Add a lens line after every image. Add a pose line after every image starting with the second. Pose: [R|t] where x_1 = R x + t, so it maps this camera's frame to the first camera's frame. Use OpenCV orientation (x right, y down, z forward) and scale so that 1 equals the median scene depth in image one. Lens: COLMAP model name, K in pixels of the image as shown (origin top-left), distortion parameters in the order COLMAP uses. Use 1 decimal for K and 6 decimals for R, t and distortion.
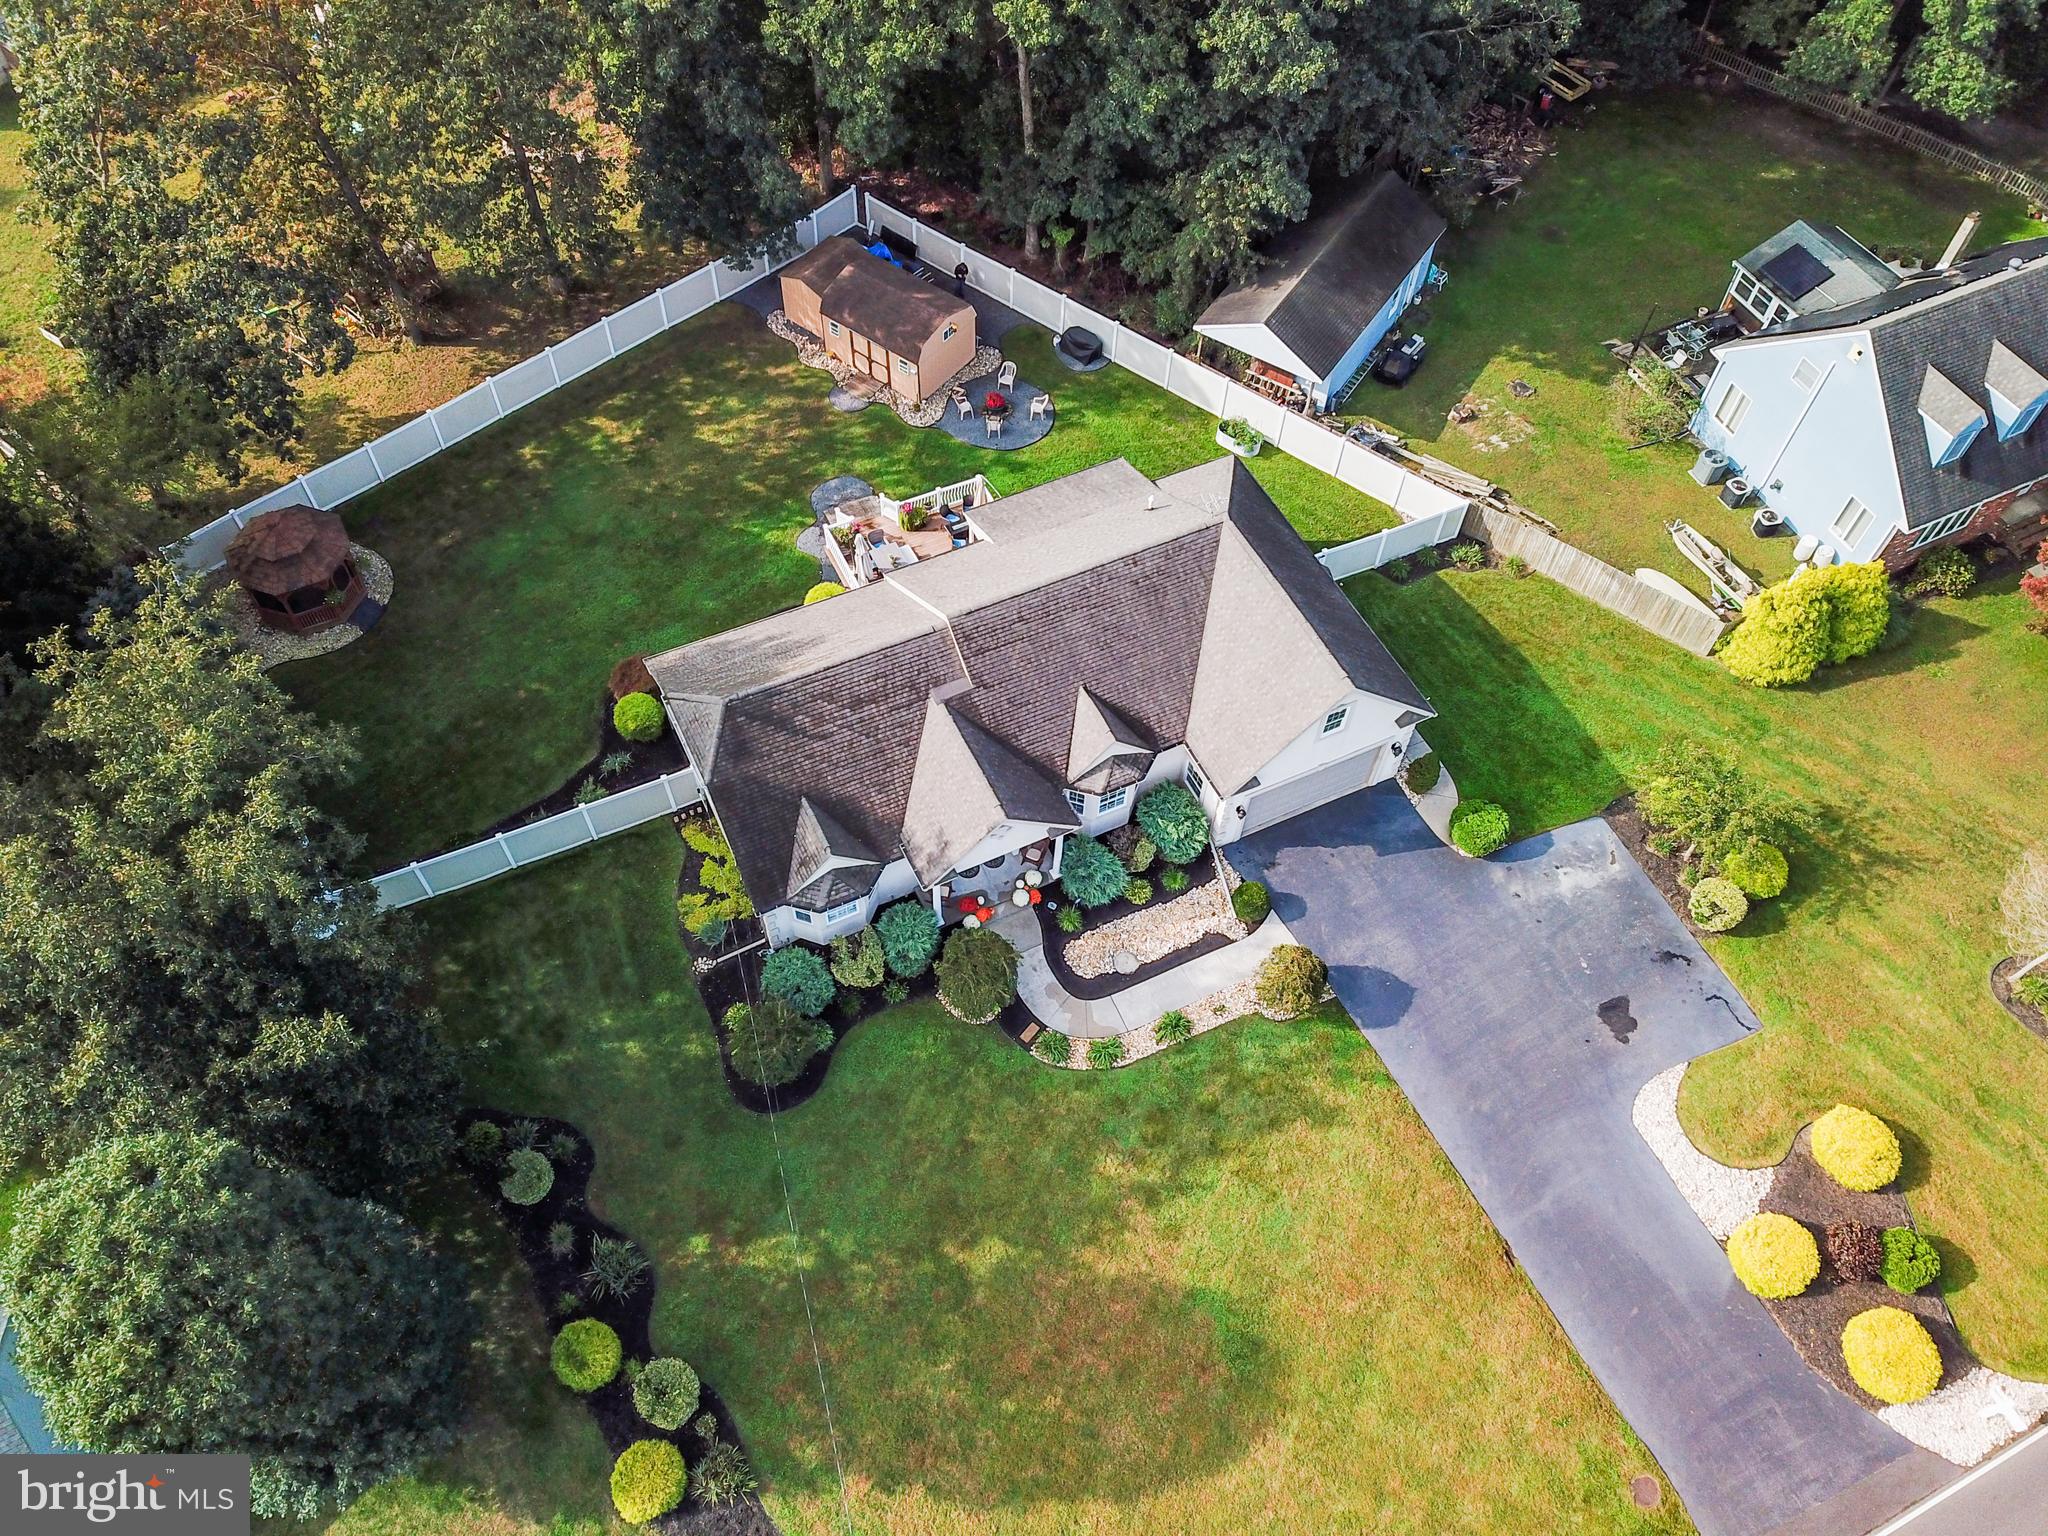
lens RADIAL K [[1548.9, 0, 1021.2], [0, 1548.9, 782.7], [0, 0, 1]] dist [0.014404, -0.009765]
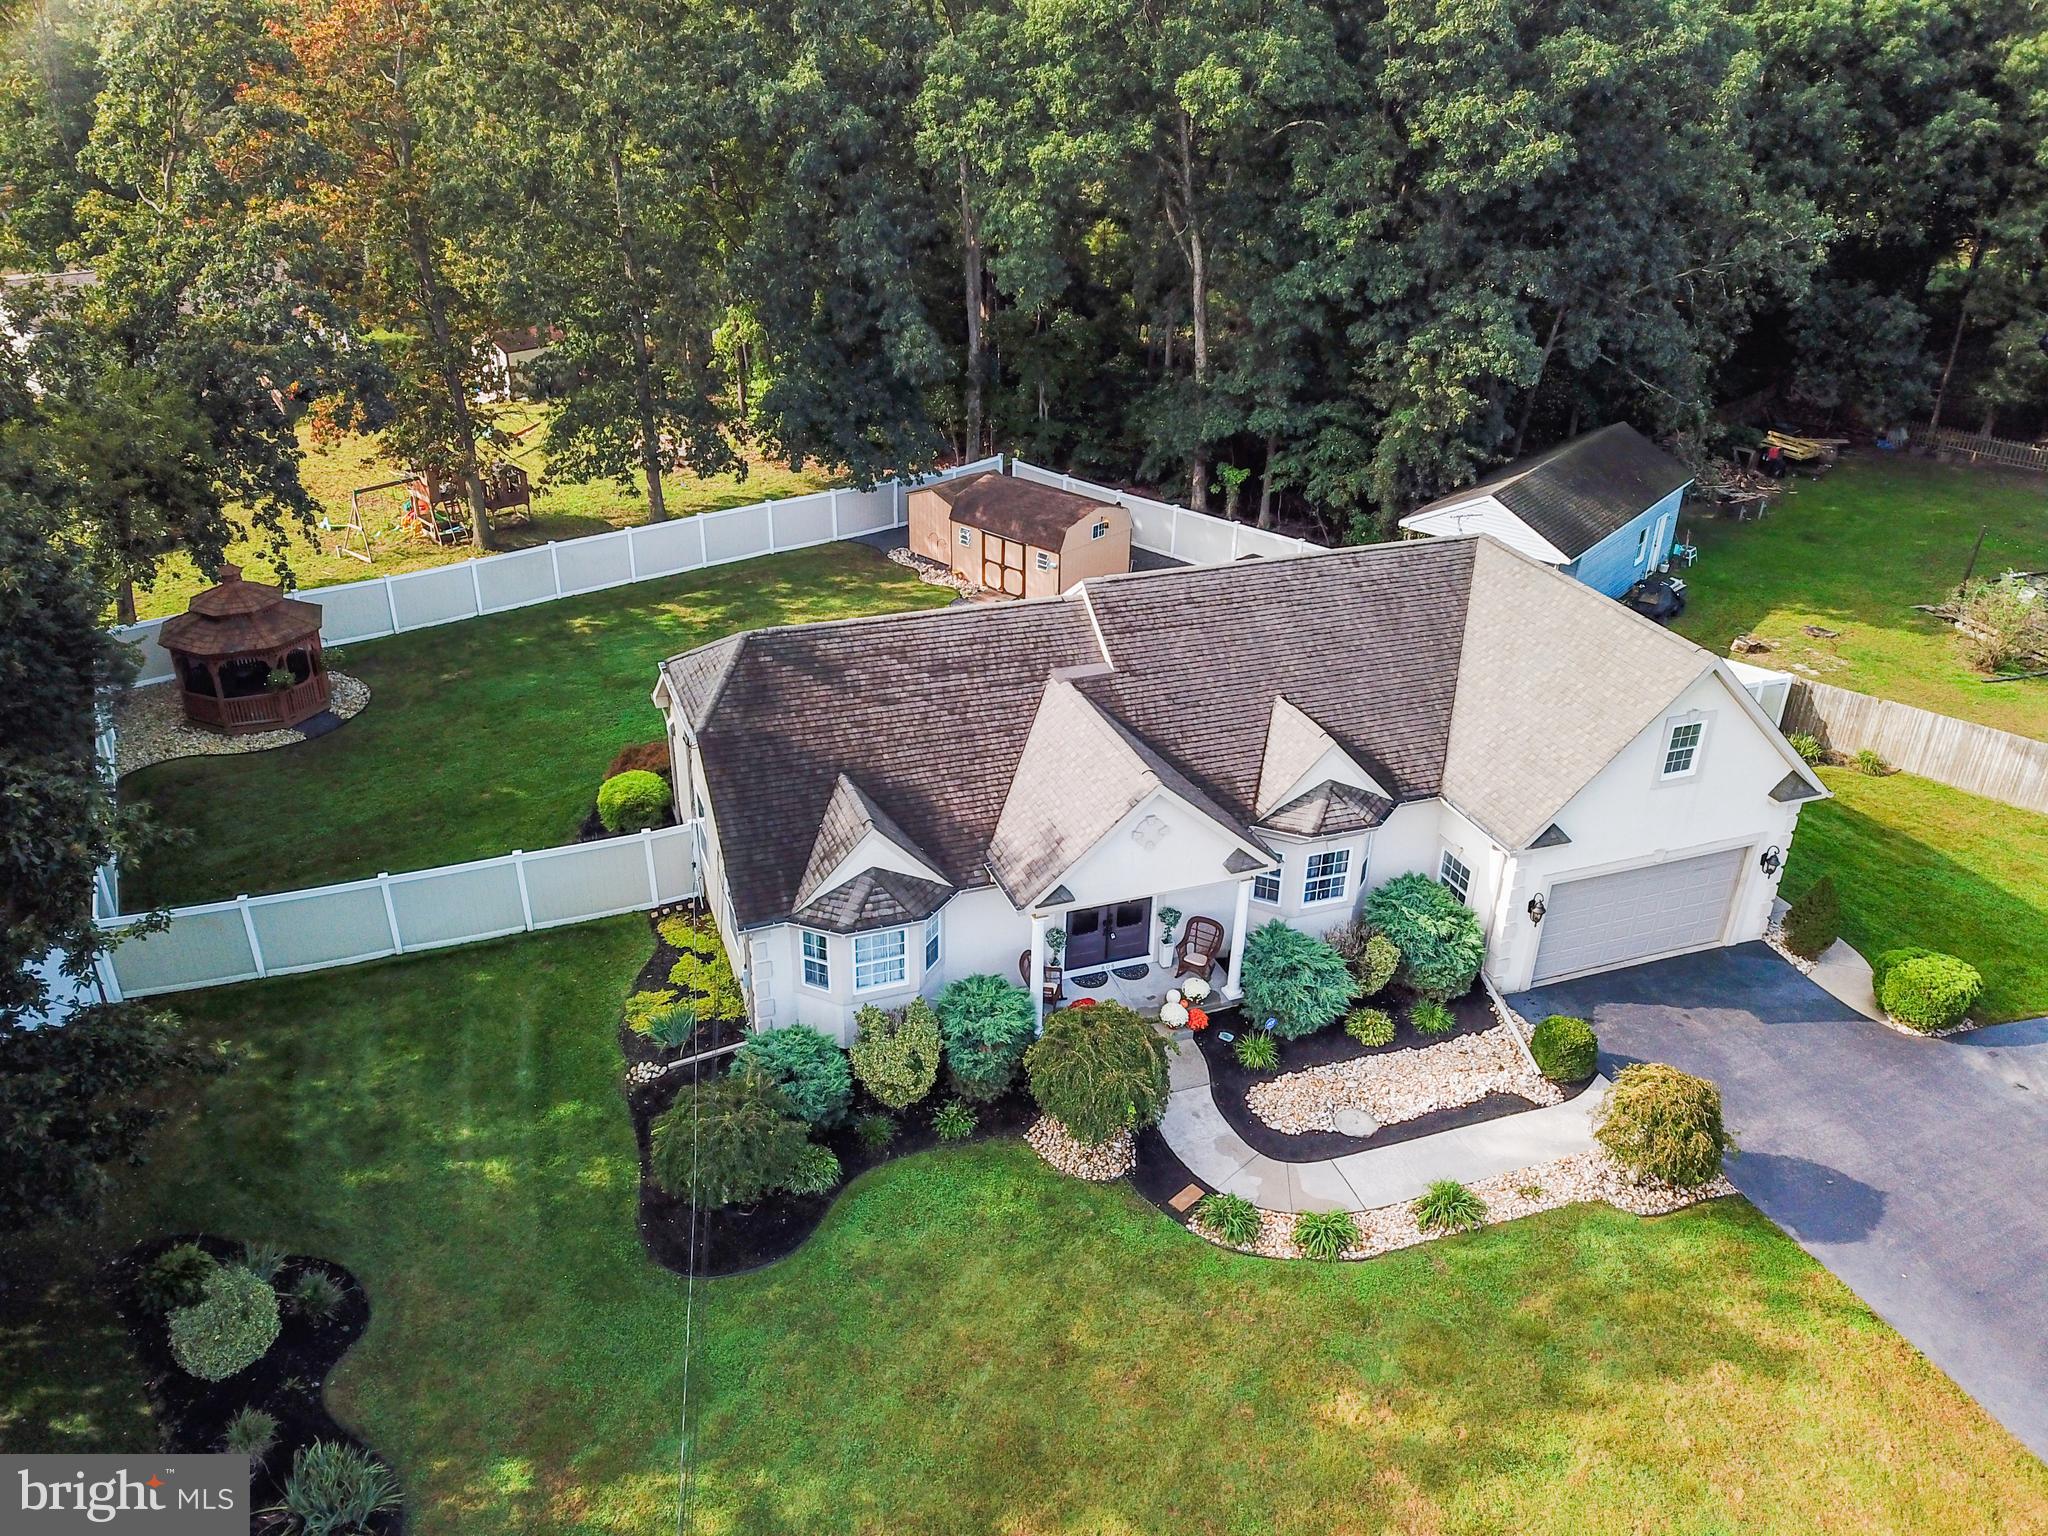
lens RADIAL K [[1548.9, 0, 1024.2], [0, 1548.9, 795.1], [0, 0, 1]] dist [0.014404, -0.009765]
pose [[0.995149, 0.041194, -0.089341, -0.008500], [-0.077818, 0.885212, -0.458633, 0.281468], [0.060193, 0.463360, 0.884123, 0.415220]]
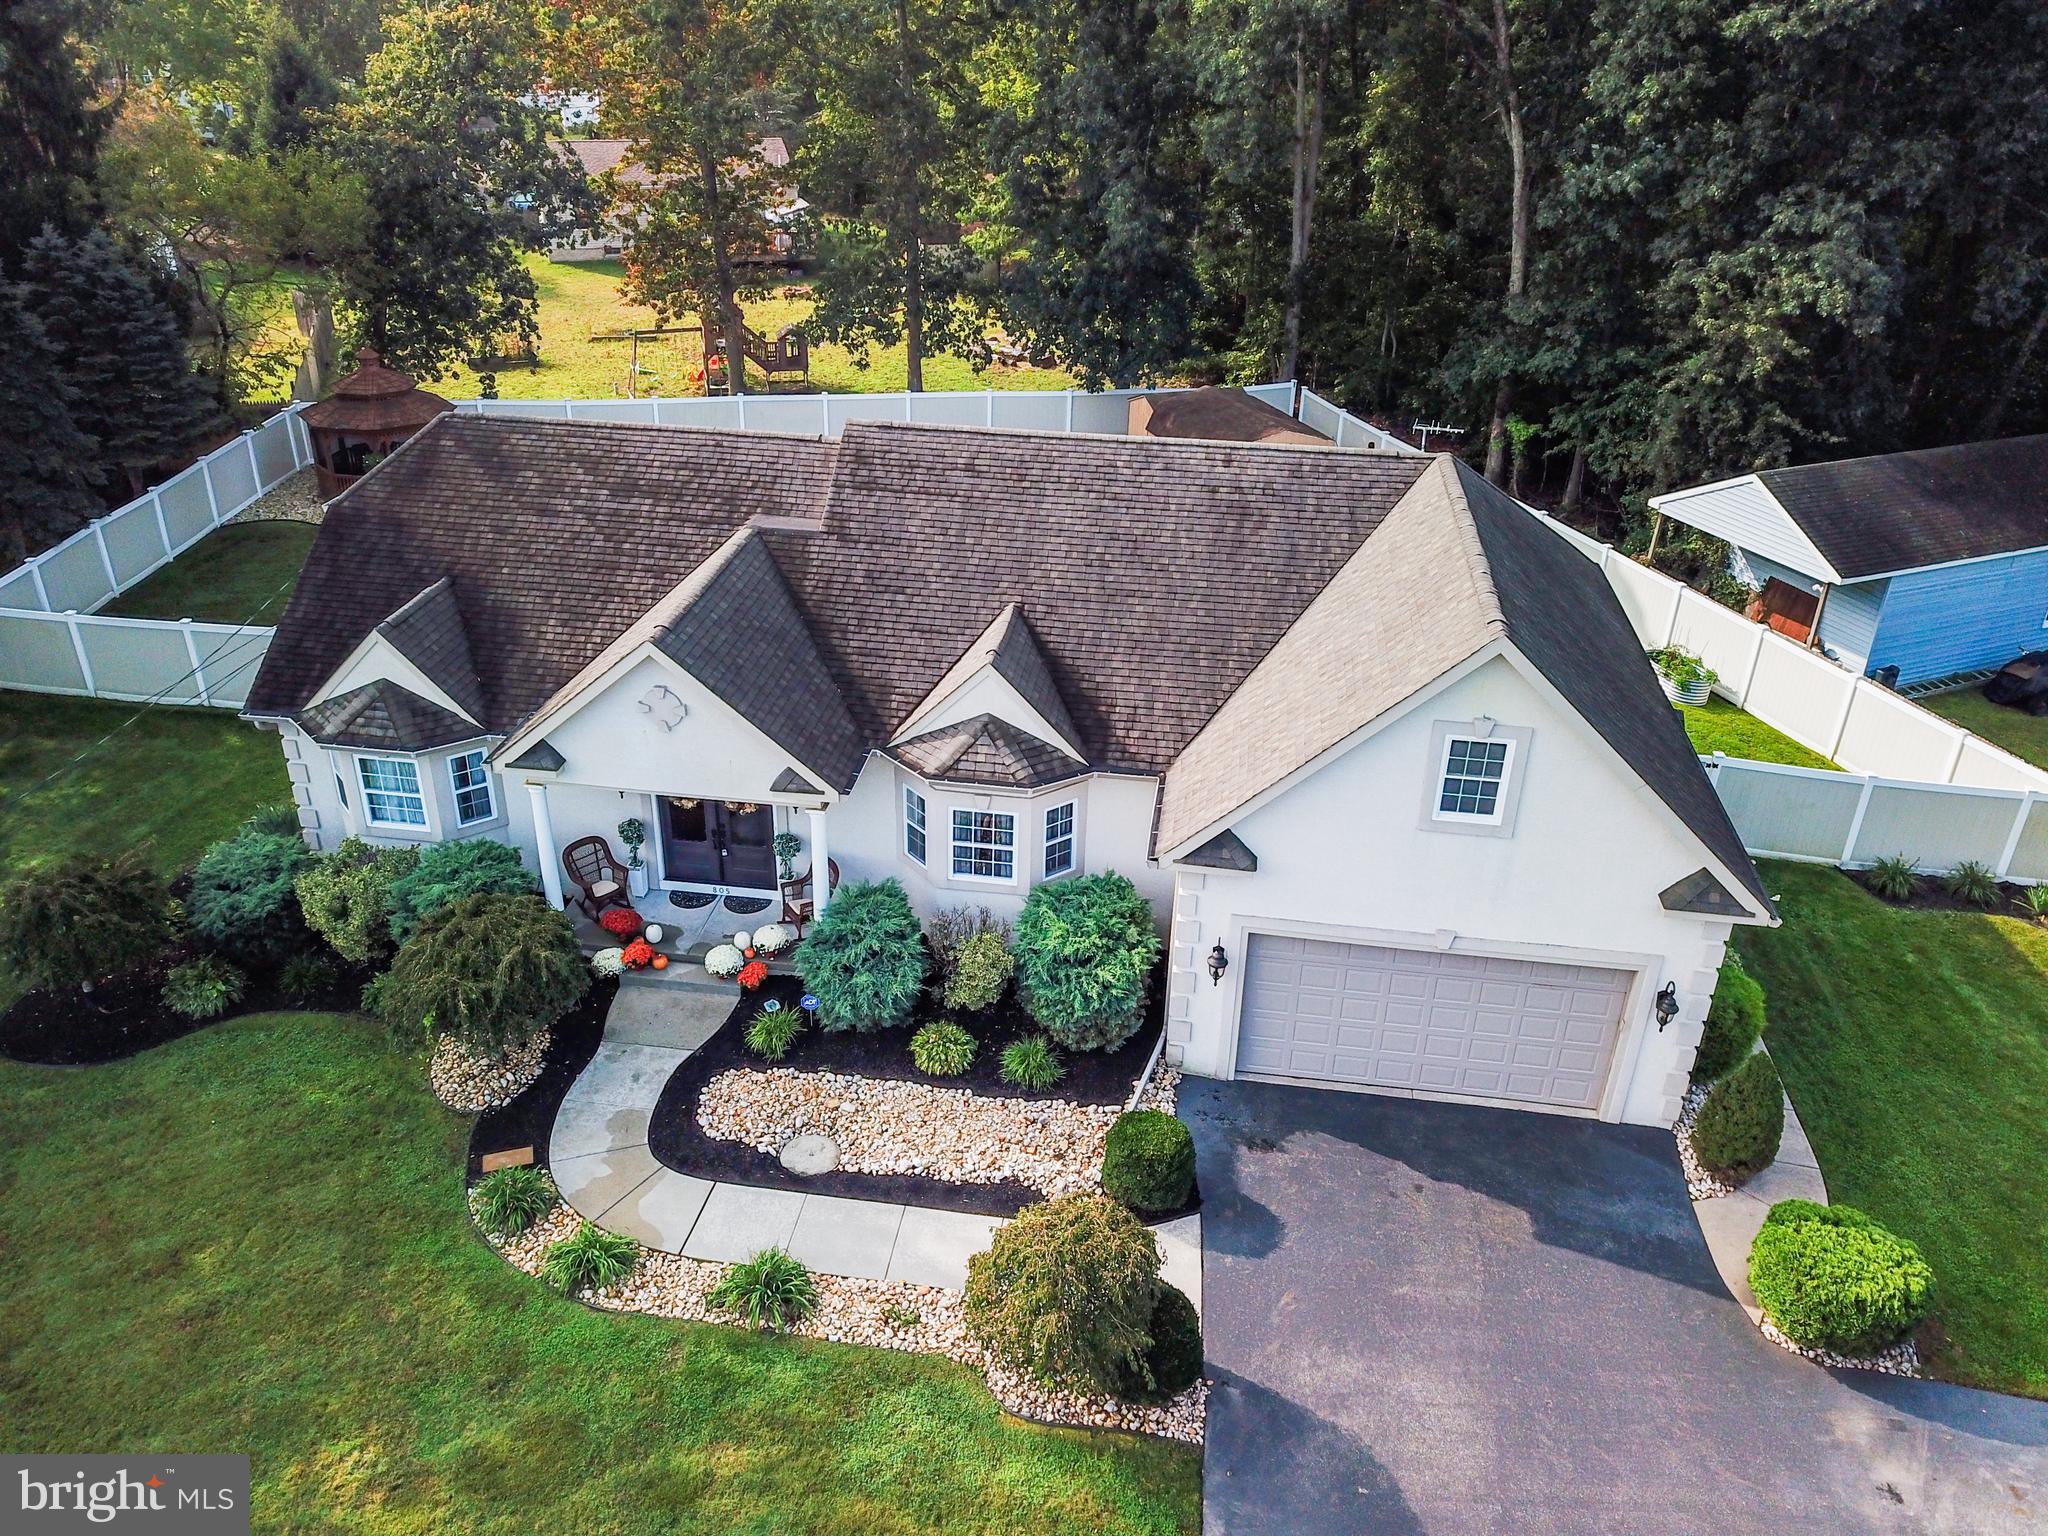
lens RADIAL K [[1548.9, 0, 1023.1], [0, 1548.9, 789.6], [0, 0, 1]] dist [0.014404, -0.009765]
pose [[0.829418, 0.260957, -0.493931, 0.298042], [-0.461527, 0.818262, -0.342695, 0.152102], [0.314736, 0.512200, 0.799120, 0.618407]]
